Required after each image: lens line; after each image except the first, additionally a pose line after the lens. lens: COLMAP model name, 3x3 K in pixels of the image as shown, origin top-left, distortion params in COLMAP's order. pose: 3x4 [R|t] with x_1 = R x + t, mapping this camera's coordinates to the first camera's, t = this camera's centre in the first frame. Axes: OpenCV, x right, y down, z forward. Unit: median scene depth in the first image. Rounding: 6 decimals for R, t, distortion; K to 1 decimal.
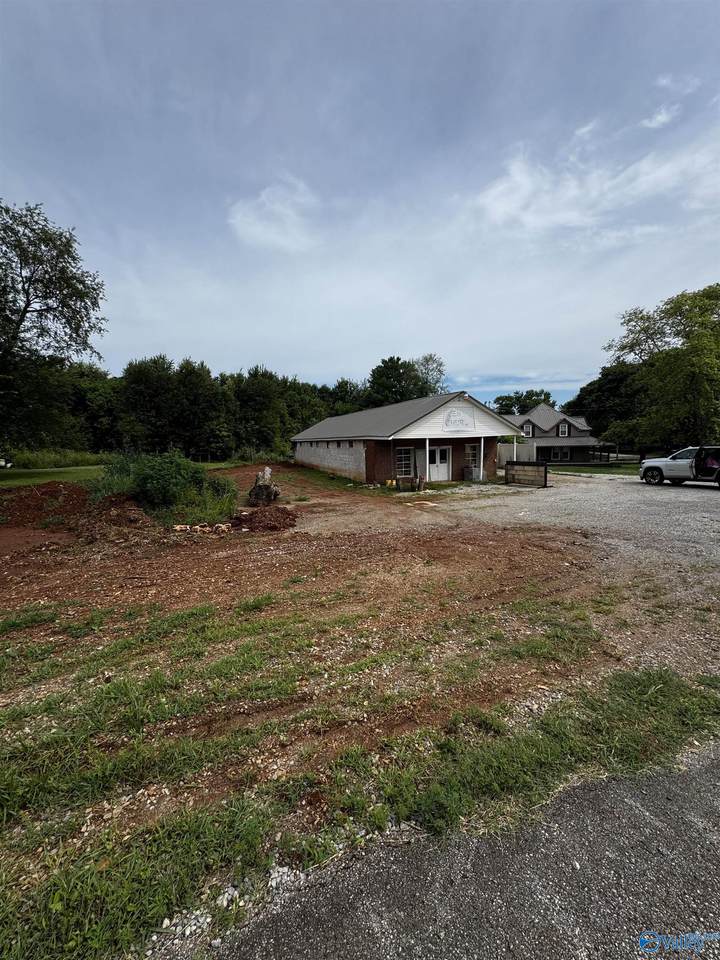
lens RADIAL K [[388.3, 0, 353.3], [0, 388.3, 479.3], [0, 0, 1]] dist [0.002640, 0.000167]
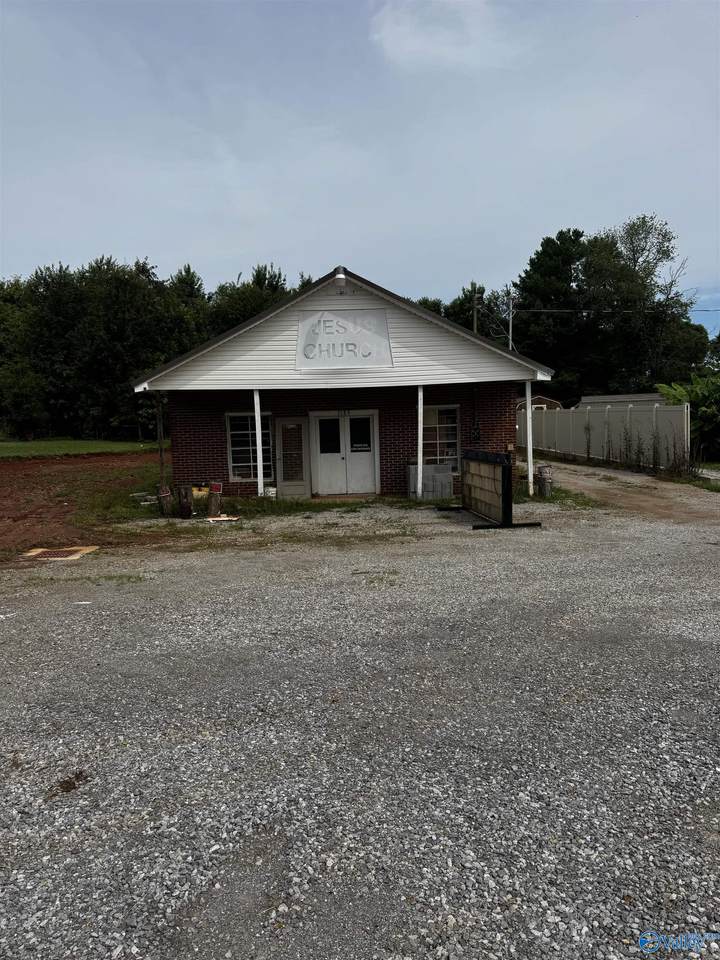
lens RADIAL K [[683.6, 0, 358.2], [0, 683.6, 481.2], [0, 0, 1]] dist [0.037918, -0.004315]
pose [[0.934656, 0.037370, -0.353583, 0.490679], [-0.035178, 0.999301, 0.012628, -0.019346], [0.353808, 0.000635, 0.935318, 0.319032]]
